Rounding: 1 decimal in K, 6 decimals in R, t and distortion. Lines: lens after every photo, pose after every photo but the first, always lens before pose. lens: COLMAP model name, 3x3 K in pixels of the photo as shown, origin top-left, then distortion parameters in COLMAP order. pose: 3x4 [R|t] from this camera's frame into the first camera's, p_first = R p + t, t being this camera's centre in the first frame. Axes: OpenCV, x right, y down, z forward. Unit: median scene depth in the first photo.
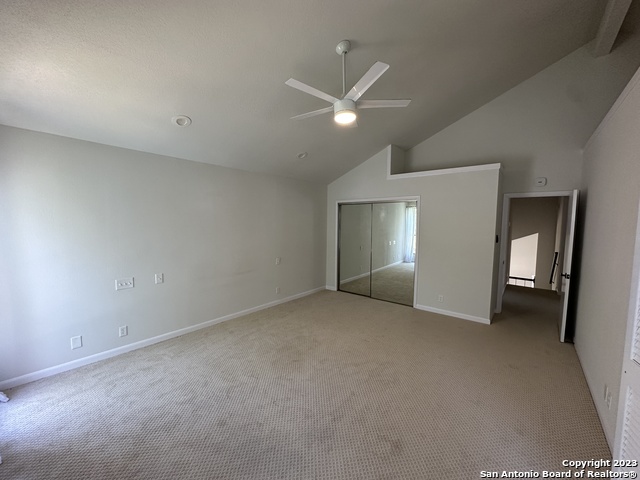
lens RADIAL K [[269.0, 0, 317.5], [0, 269.0, 241.8], [0, 0, 1]] dist [-0.004448, 0.000977]
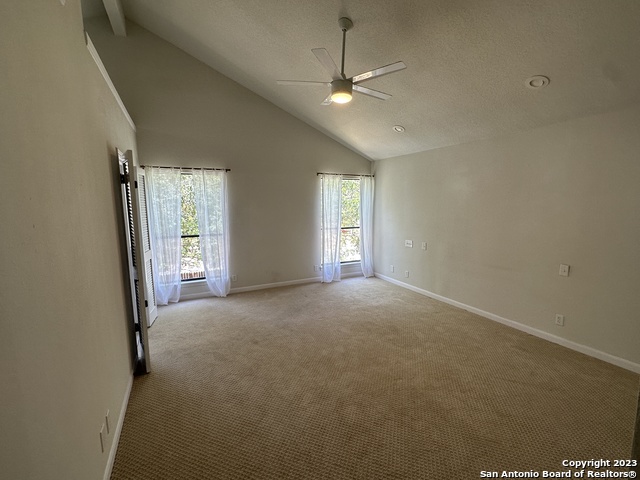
lens RADIAL K [[293.6, 0, 318.2], [0, 293.6, 241.7], [0, 0, 1]] dist [-0.002116, 0.001308]
pose [[-0.431795, 0.107875, -0.895498, 1.015524], [-0.068107, 0.986088, 0.151628, -0.081794], [0.899397, 0.126462, -0.418441, 1.224316]]
